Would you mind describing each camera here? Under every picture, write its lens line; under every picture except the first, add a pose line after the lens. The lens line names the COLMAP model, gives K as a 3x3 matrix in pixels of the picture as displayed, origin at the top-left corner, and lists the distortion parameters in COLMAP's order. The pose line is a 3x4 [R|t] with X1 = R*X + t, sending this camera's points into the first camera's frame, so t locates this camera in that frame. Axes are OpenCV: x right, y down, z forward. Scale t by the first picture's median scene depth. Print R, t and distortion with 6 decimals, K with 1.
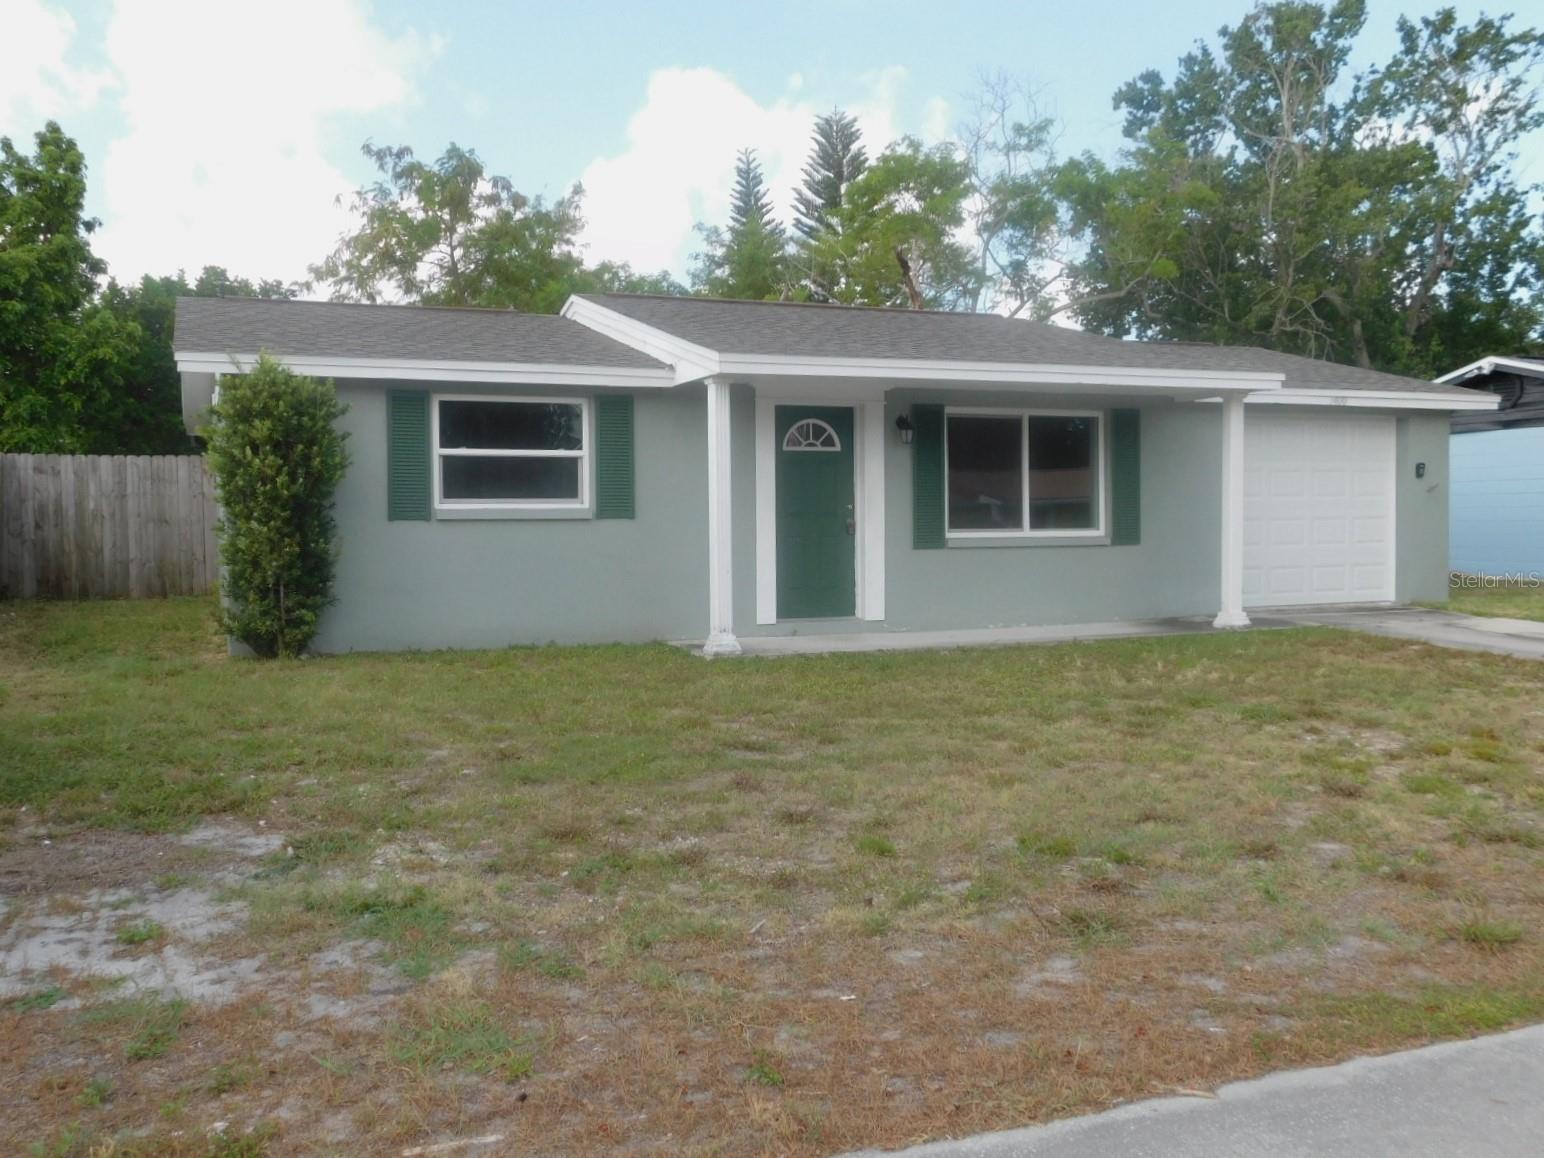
lens RADIAL K [[1373.1, 0, 772.0], [0, 1373.1, 579.0], [0, 0, 1]] dist [-0.002707, -0.001653]
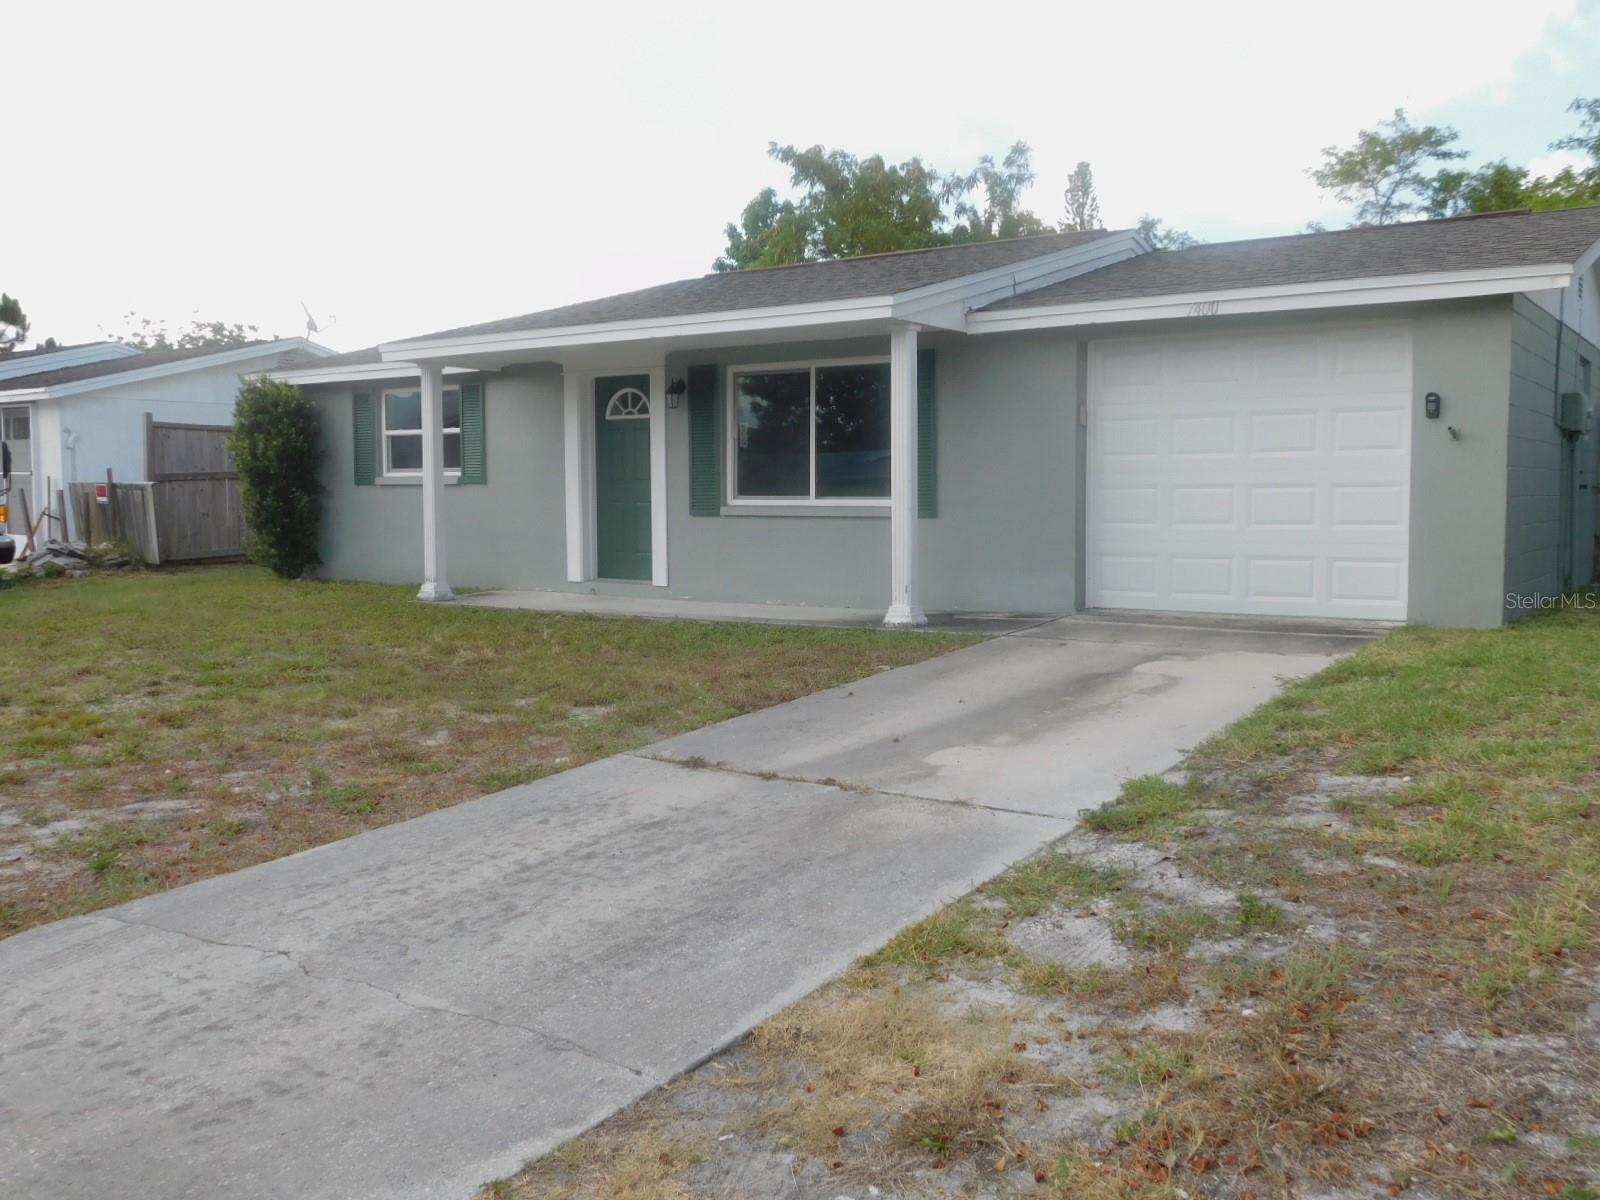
lens RADIAL K [[1422.9, 0, 800.0], [0, 1422.9, 600.0], [0, 0, 1]] dist [-0.002707, -0.001653]
pose [[0.539786, 0.077010, -0.838273, 1.002186], [-0.030705, 0.996945, 0.071815, -0.037859], [0.841242, -0.013026, 0.540501, 0.523859]]
